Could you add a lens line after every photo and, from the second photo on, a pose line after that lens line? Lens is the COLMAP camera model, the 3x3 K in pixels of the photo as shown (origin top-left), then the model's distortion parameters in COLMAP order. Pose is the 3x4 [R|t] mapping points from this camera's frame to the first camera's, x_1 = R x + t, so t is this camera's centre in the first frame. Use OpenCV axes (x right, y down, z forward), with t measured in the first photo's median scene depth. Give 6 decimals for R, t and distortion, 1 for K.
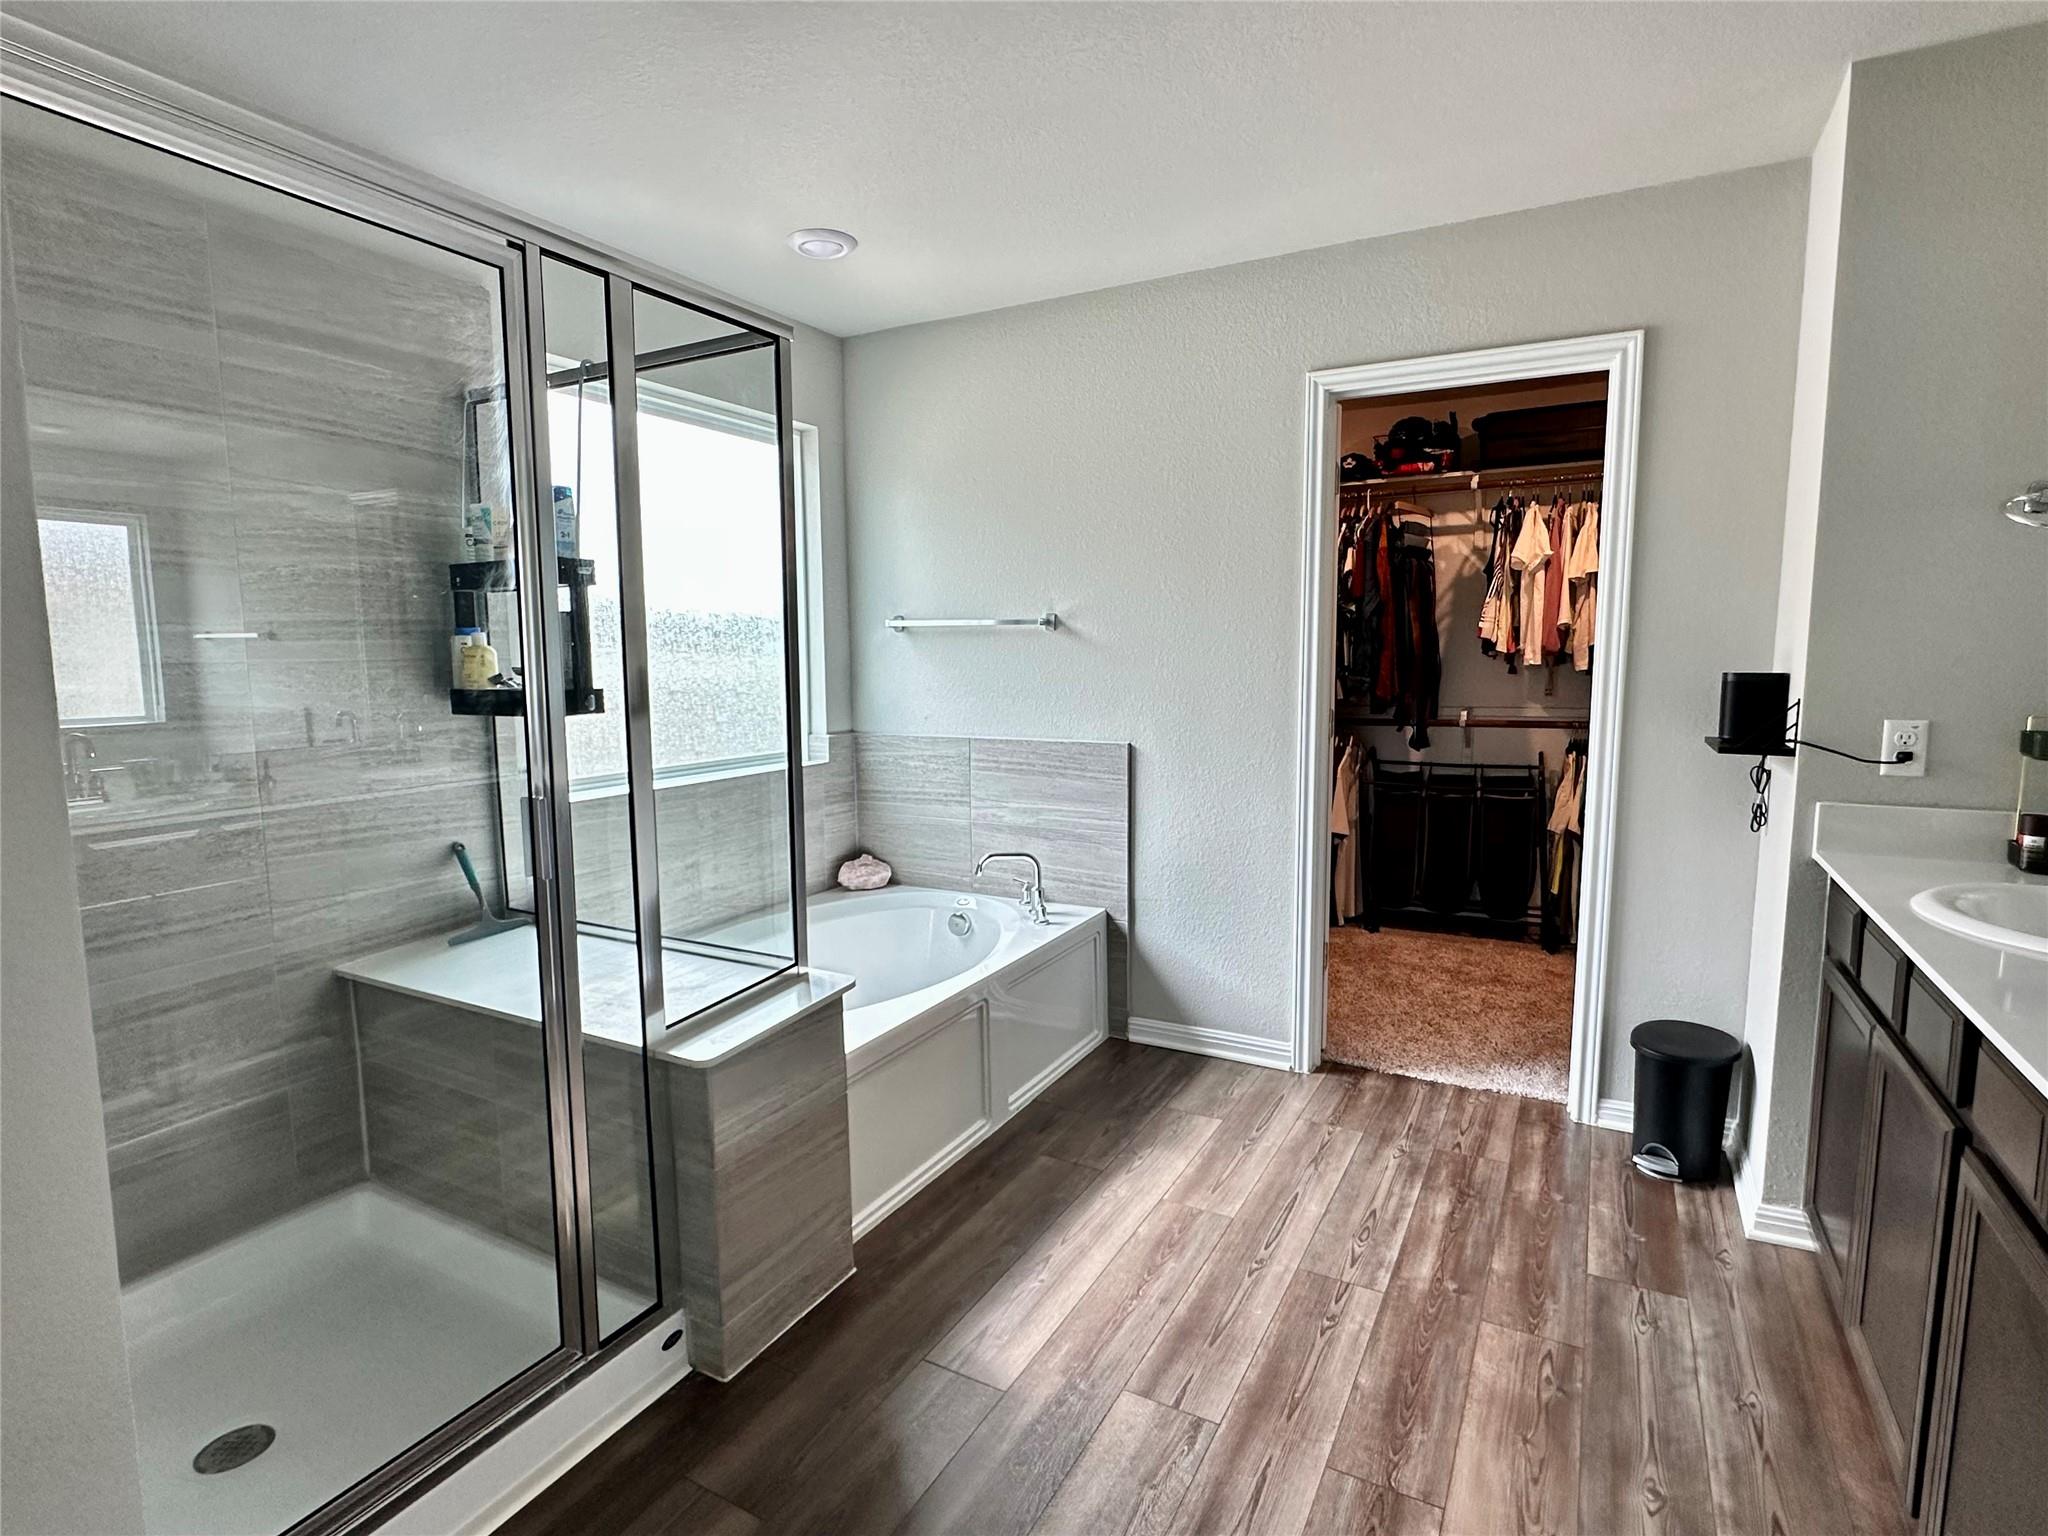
lens RADIAL K [[1041.5, 0, 1007.4], [0, 1041.5, 768.2], [0, 0, 1]] dist [-0.002385, 0.003662]
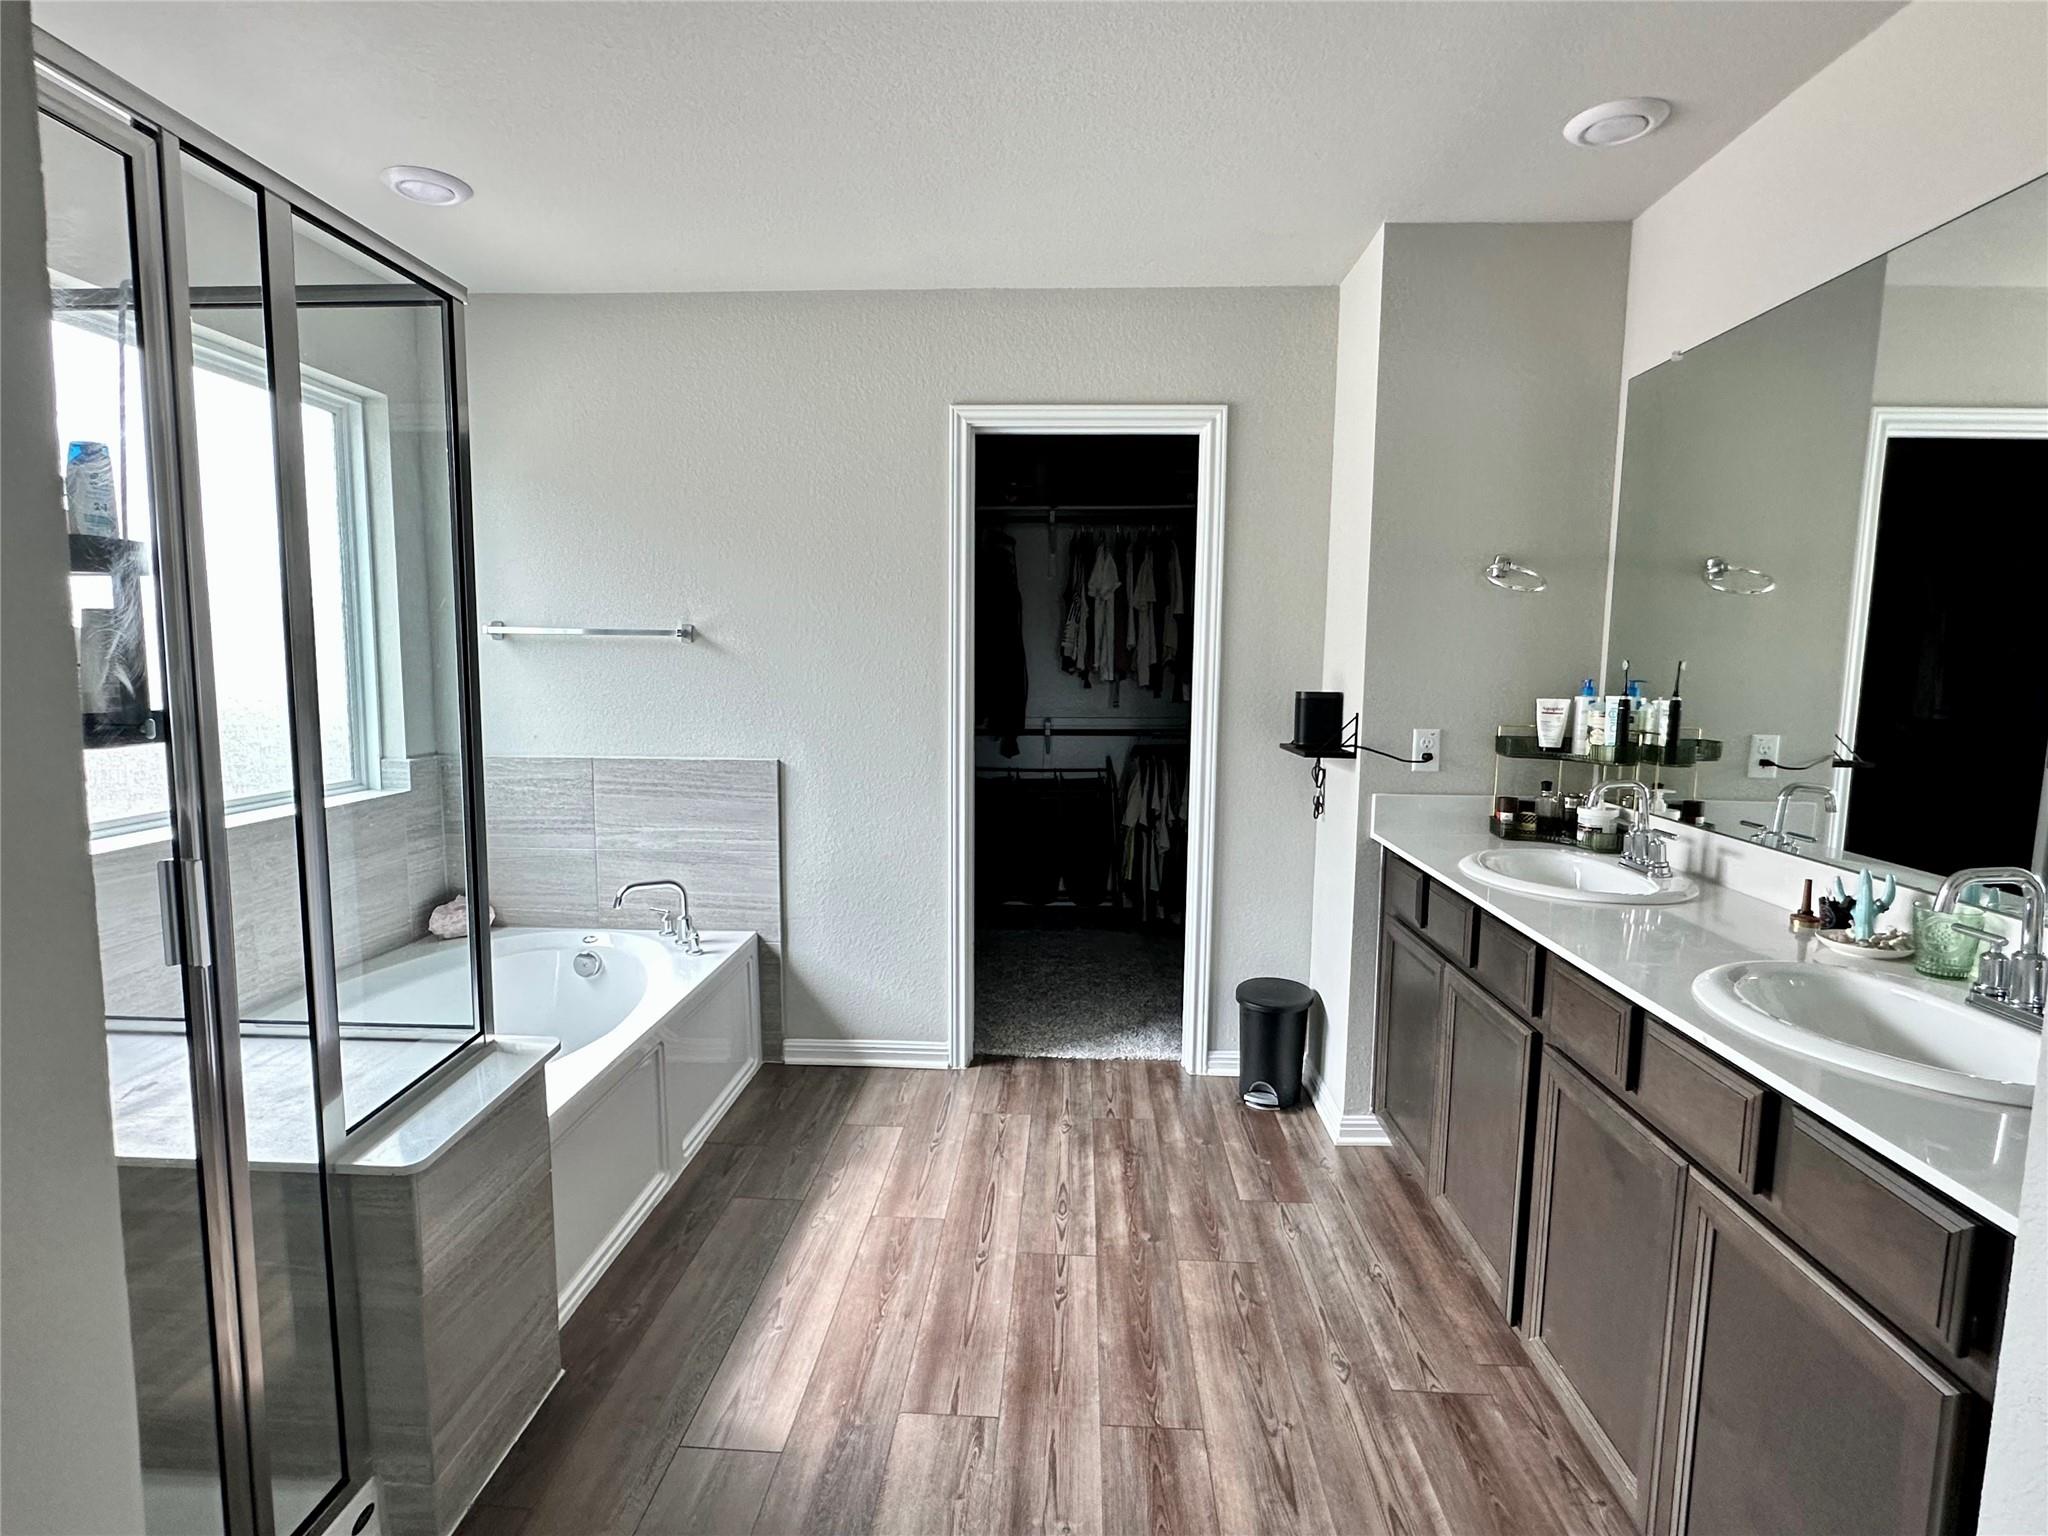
lens RADIAL K [[1041.5, 0, 1010.5], [0, 1041.5, 767.8], [0, 0, 1]] dist [-0.002385, 0.003662]
pose [[0.900427, -0.030005, 0.433972, -0.174777], [0.033467, 0.999440, -0.000336, -0.013629], [-0.433718, 0.014826, 0.900926, 0.039460]]
